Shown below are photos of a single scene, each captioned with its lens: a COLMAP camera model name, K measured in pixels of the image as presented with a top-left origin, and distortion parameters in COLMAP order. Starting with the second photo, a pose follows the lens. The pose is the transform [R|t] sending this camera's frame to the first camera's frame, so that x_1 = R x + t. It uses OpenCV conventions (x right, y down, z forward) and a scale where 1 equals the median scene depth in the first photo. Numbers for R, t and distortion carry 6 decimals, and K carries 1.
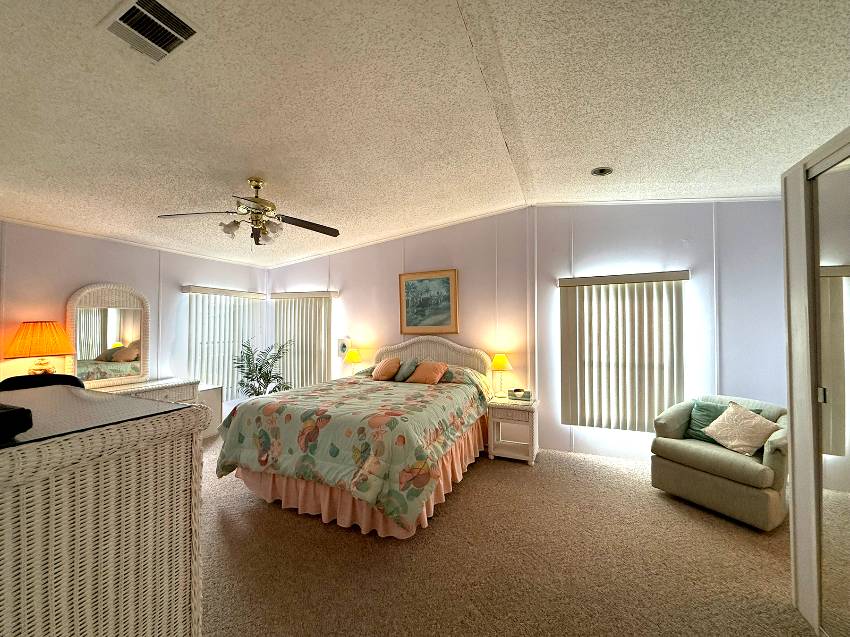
lens RADIAL K [[337.5, 0, 420.3], [0, 337.5, 321.2], [0, 0, 1]] dist [0.003214, 0.000161]
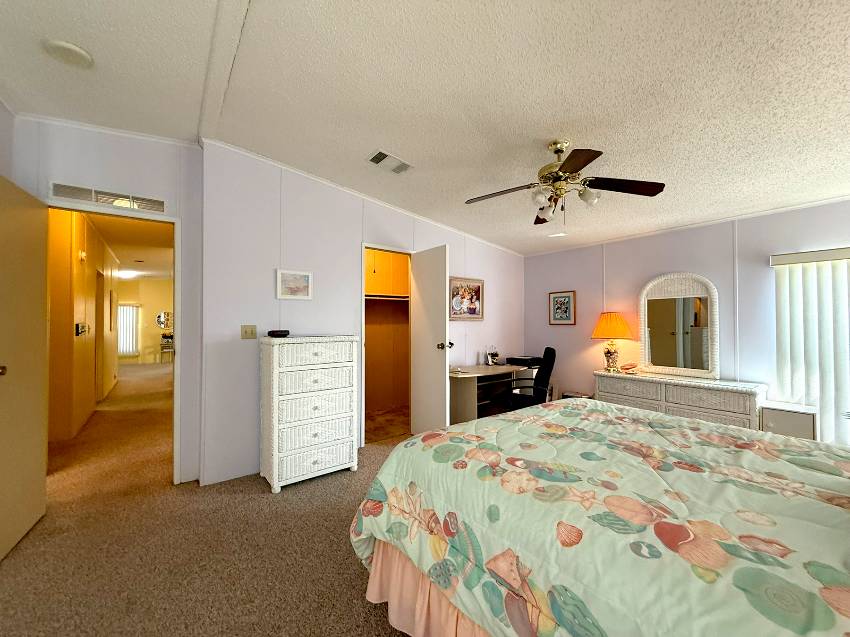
lens RADIAL K [[337.5, 0, 422.1], [0, 337.5, 319.7], [0, 0, 1]] dist [0.003214, 0.000161]
pose [[-0.476507, -0.007233, -0.879141, 0.283423], [0.014339, 0.999769, -0.015997, 0.028489], [0.879054, -0.020229, -0.476293, 0.715005]]
